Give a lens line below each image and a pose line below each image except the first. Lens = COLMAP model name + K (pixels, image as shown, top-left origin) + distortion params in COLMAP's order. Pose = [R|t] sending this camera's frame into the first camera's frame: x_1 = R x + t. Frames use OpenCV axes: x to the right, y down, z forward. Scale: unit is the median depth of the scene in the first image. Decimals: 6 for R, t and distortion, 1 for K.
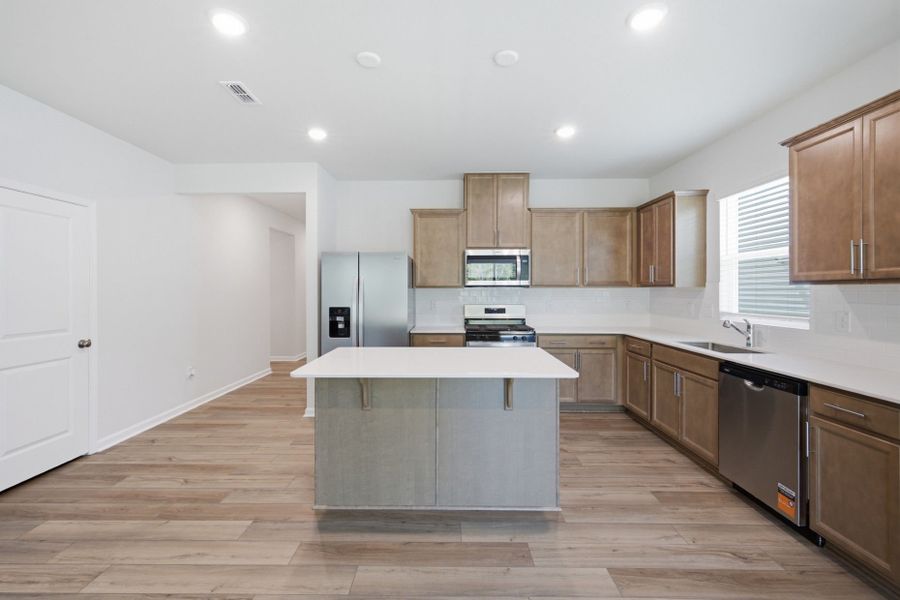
lens RADIAL K [[379.1, 0, 445.2], [0, 379.1, 291.0], [0, 0, 1]] dist [0.001855, -0.000024]
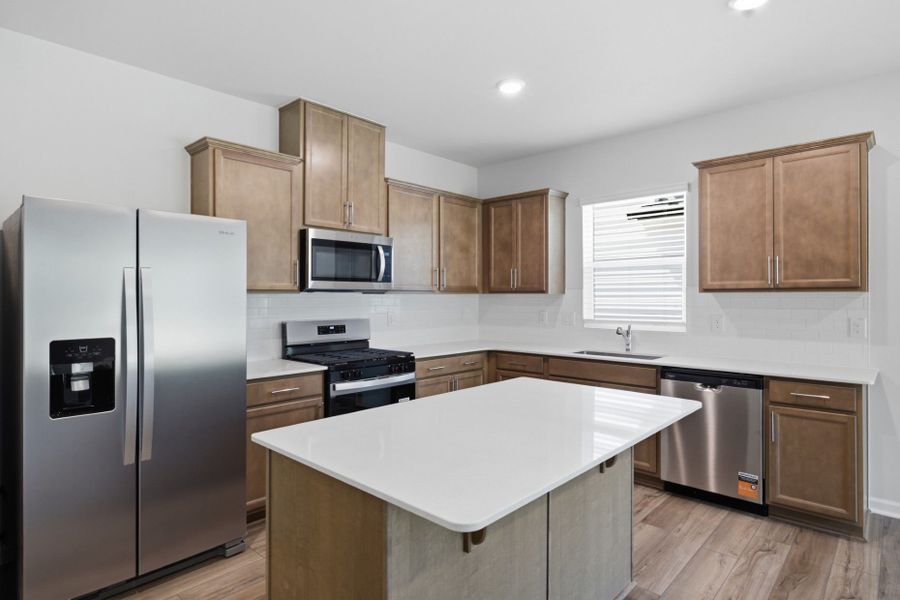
lens RADIAL K [[488.7, 0, 446.7], [0, 488.7, 297.1], [0, 0, 1]] dist [0.000959, 0.000671]
pose [[0.674024, -0.000075, 0.738710, -0.597748], [0.001309, 0.999999, -0.001093, -0.001608], [-0.738709, 0.001703, 0.674023, 0.537403]]
